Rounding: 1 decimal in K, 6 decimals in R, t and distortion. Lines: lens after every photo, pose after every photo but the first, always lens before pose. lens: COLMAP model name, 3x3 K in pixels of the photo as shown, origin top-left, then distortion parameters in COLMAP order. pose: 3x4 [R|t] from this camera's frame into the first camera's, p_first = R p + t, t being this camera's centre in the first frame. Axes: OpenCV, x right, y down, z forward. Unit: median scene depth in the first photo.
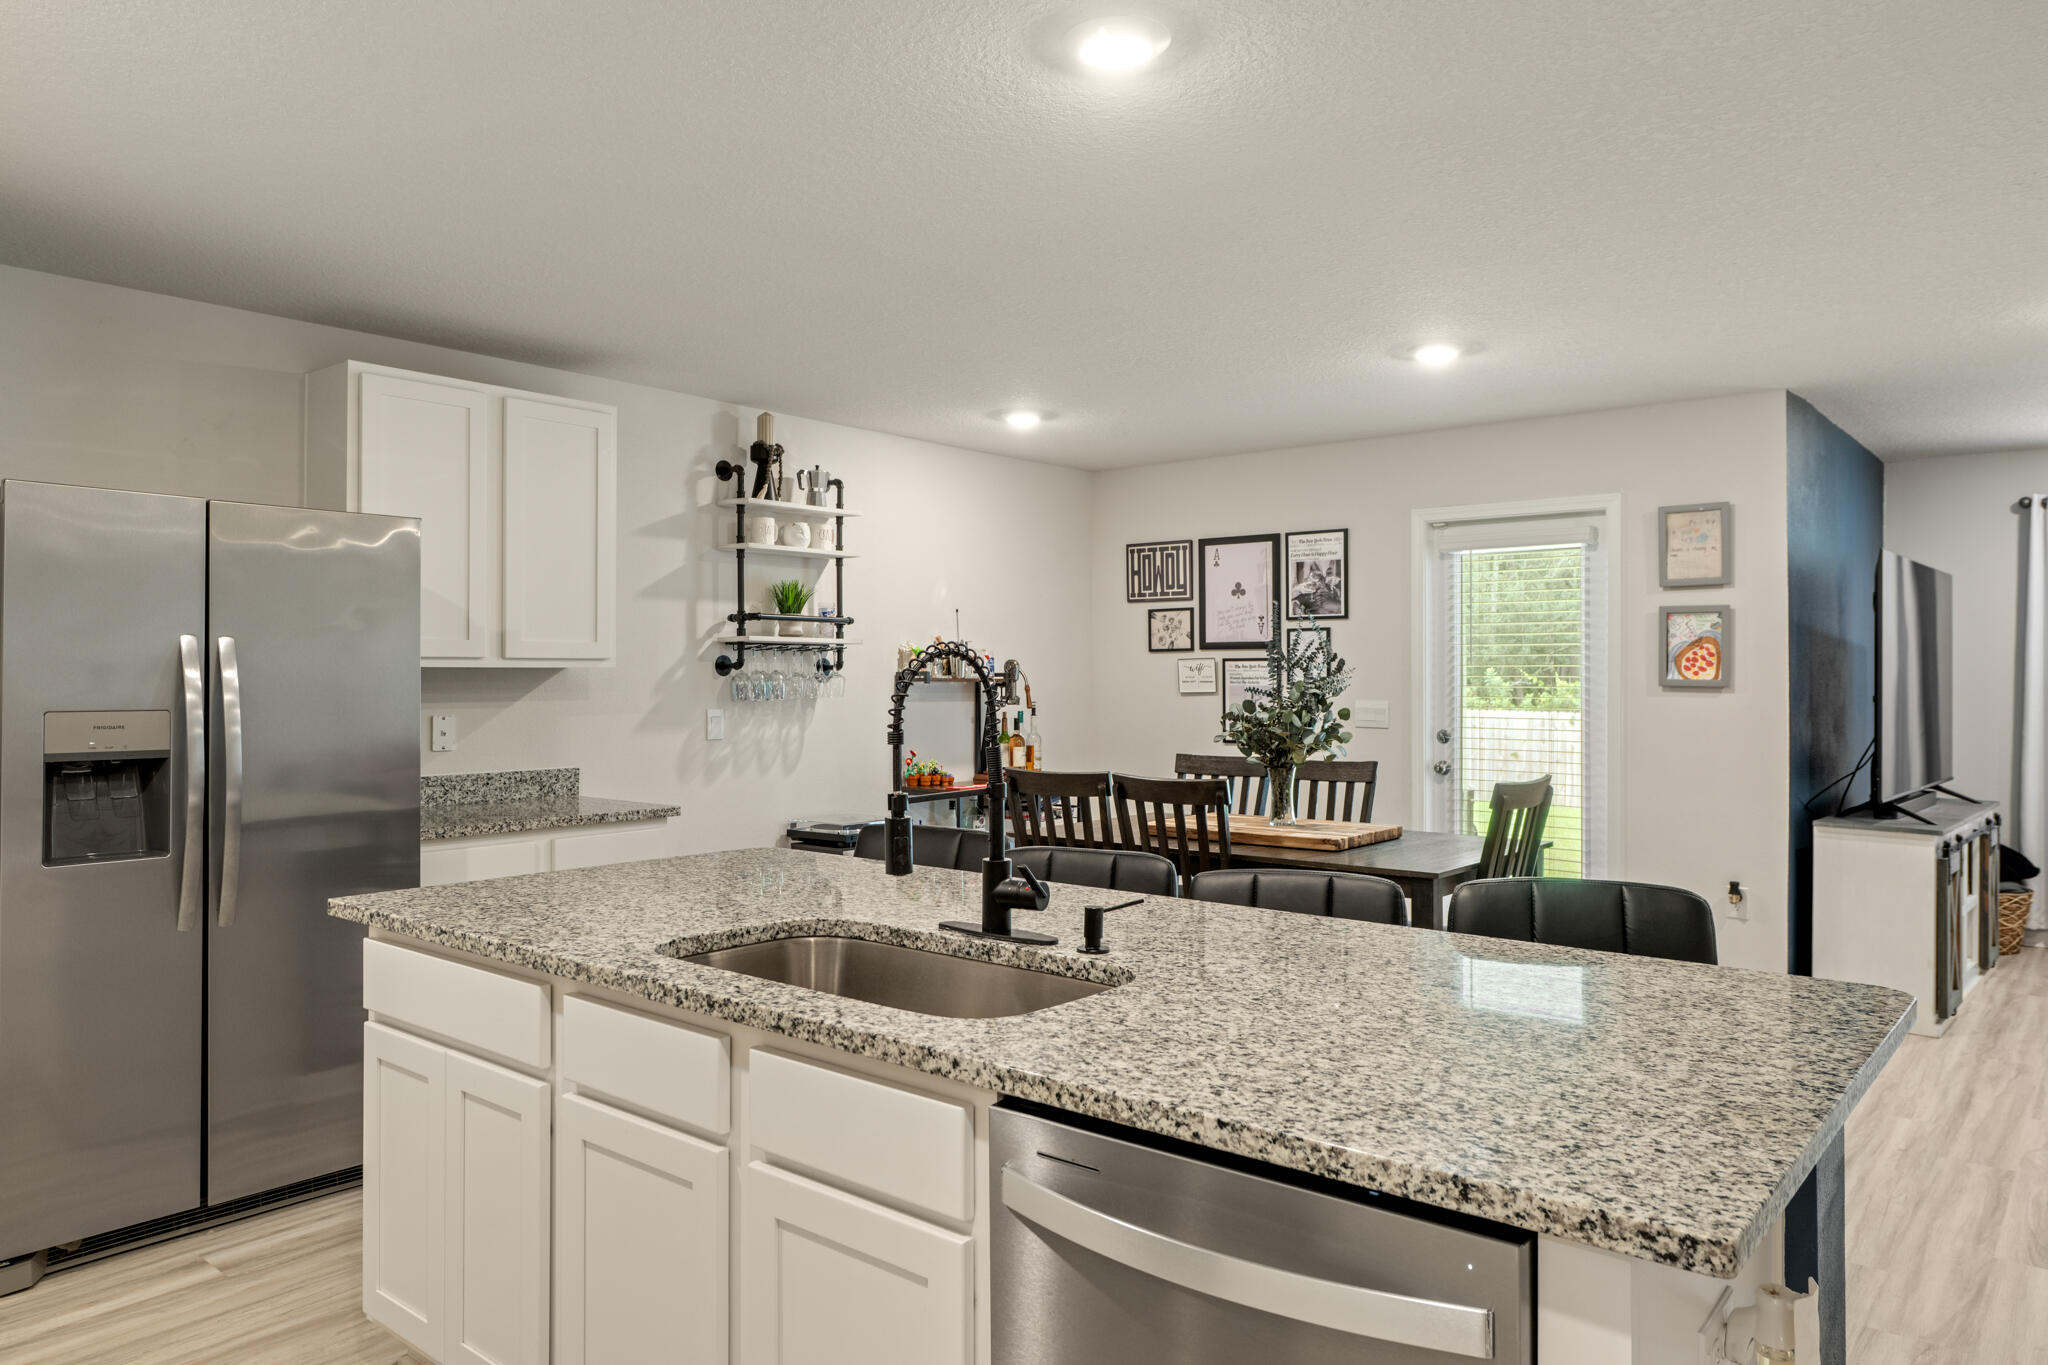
lens RADIAL K [[1347.8, 0, 1027.6], [0, 1347.8, 669.5], [0, 0, 1]] dist [0.002717, 0.000124]
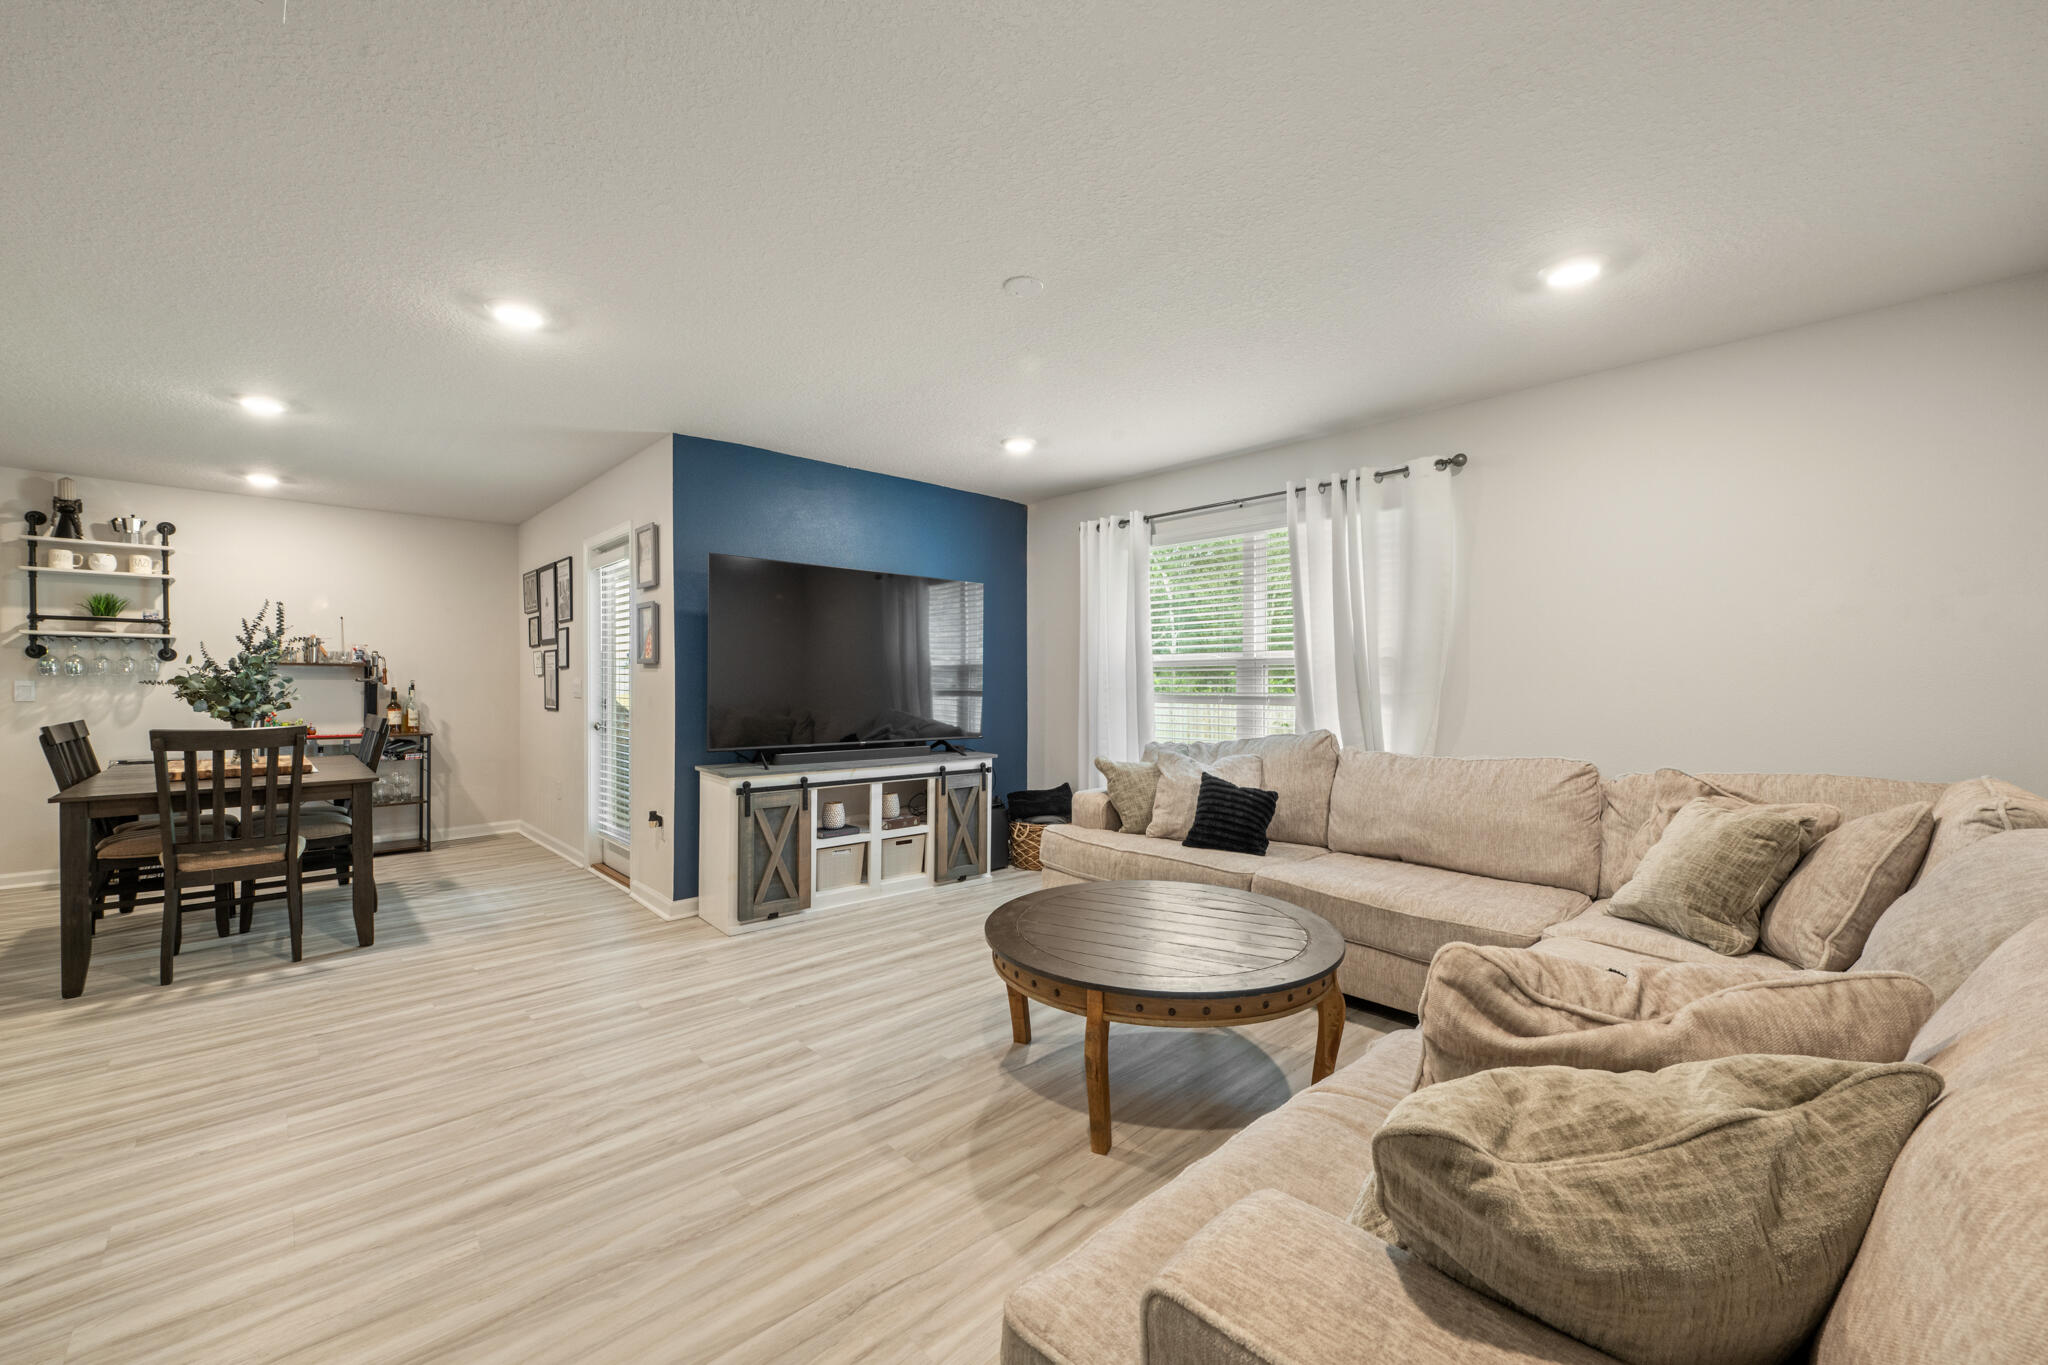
lens RADIAL K [[801.9, 0, 1035.3], [0, 801.9, 687.0], [0, 0, 1]] dist [-0.000424, -0.000388]
pose [[0.994259, 0.000968, -0.106992, 0.945212], [0.000202, 0.999940, 0.010926, 0.026611], [0.106996, -0.010885, 0.994200, 0.249295]]
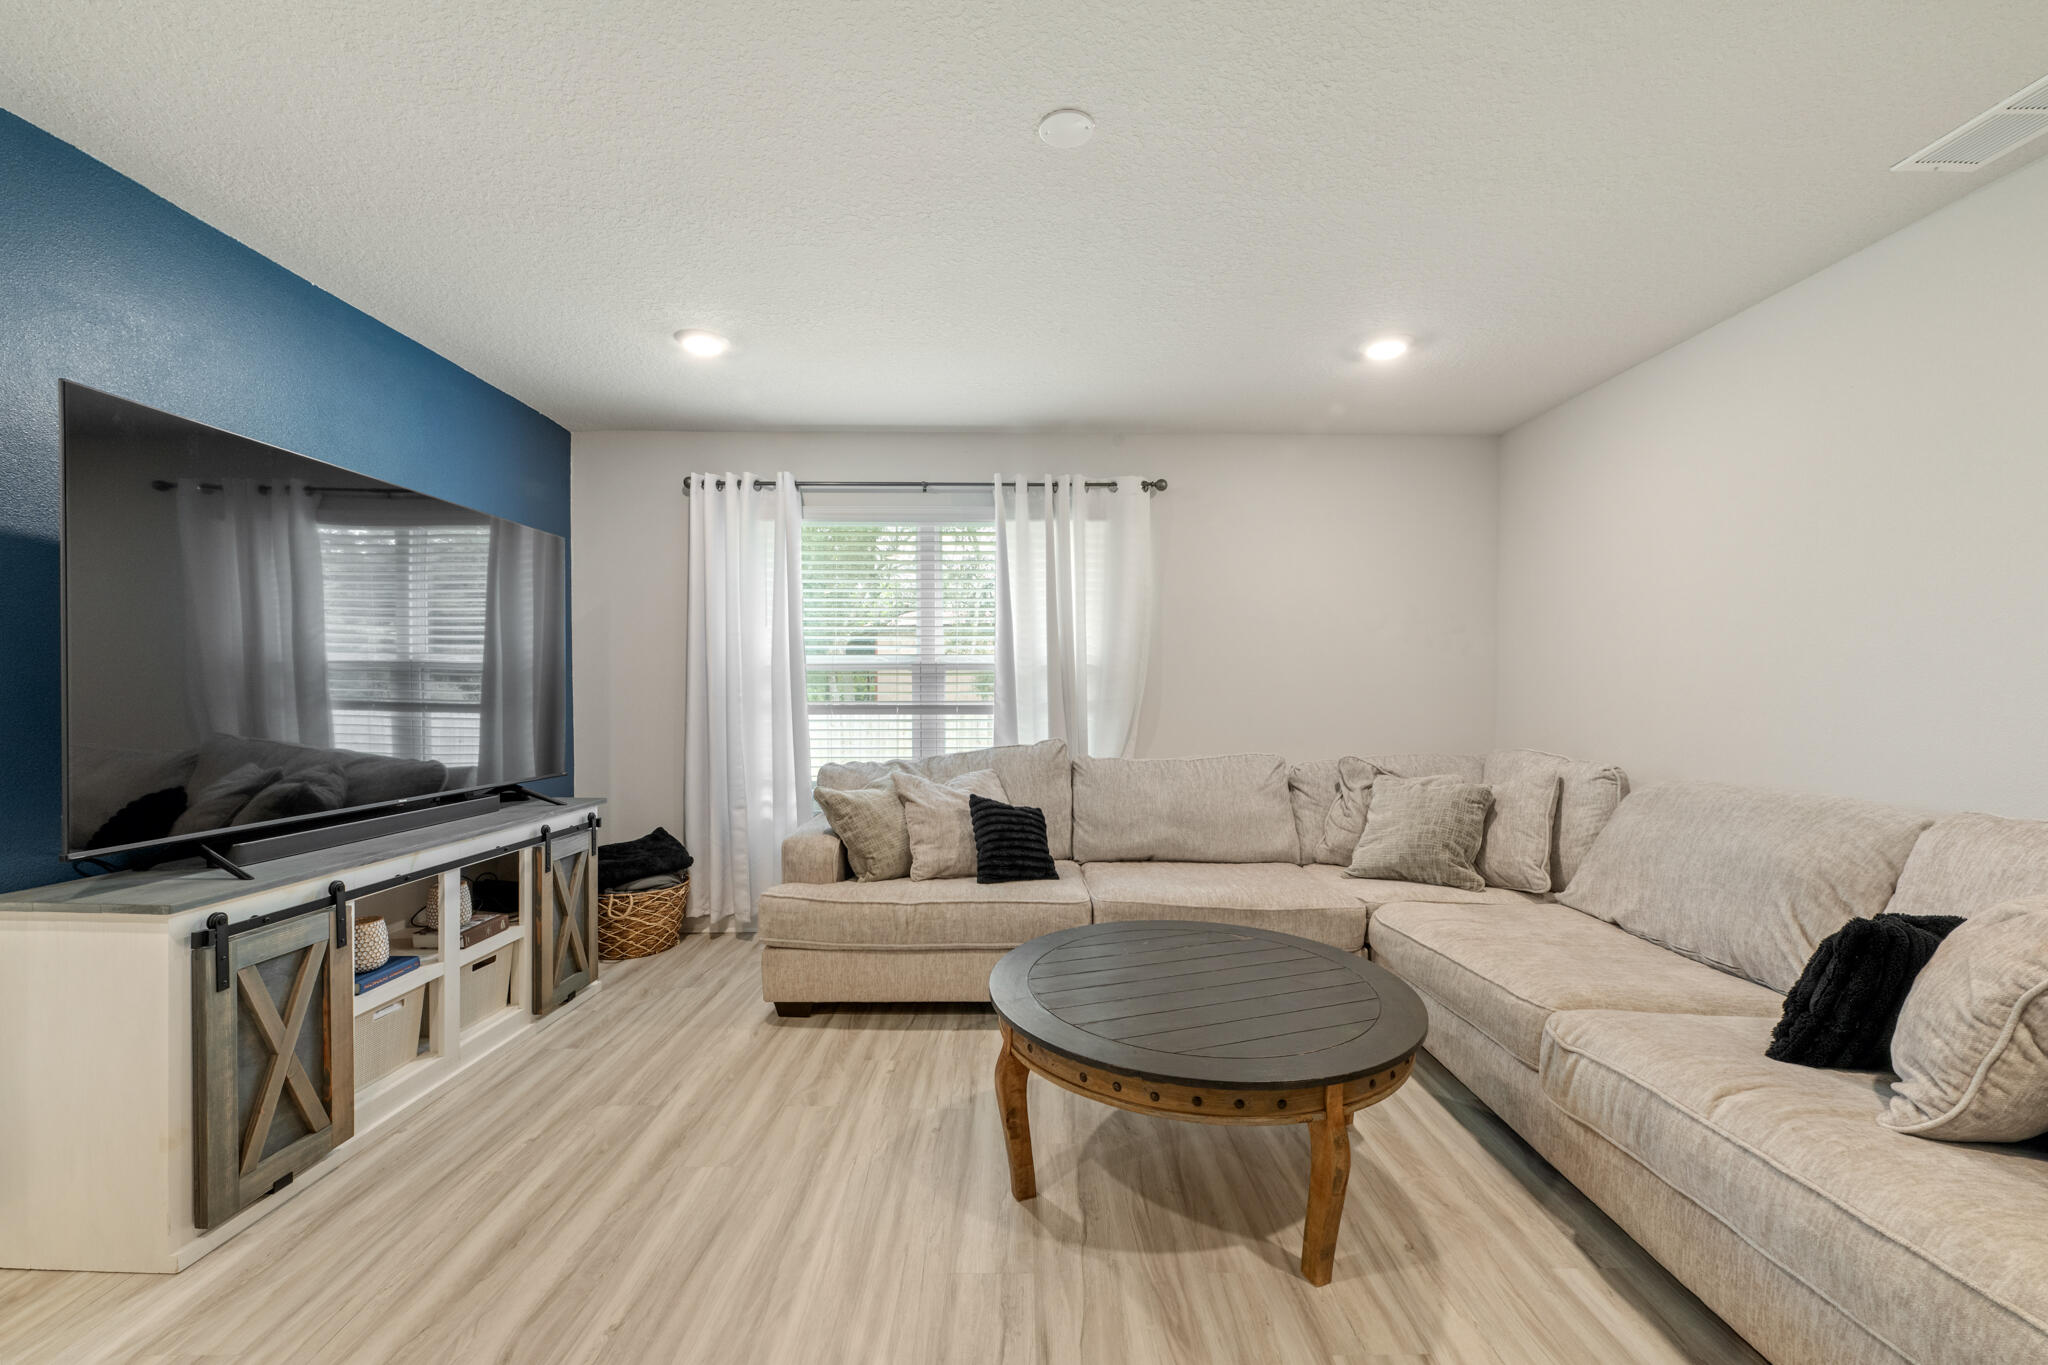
lens RADIAL K [[811.3, 0, 1030.1], [0, 811.3, 698.3], [0, 0, 1]] dist [0.001256, -0.000634]
pose [[0.758588, -0.008831, 0.651511, 0.657390], [-0.003531, 0.999838, 0.017664, 0.025591], [-0.651561, -0.015701, 0.758434, 0.467661]]
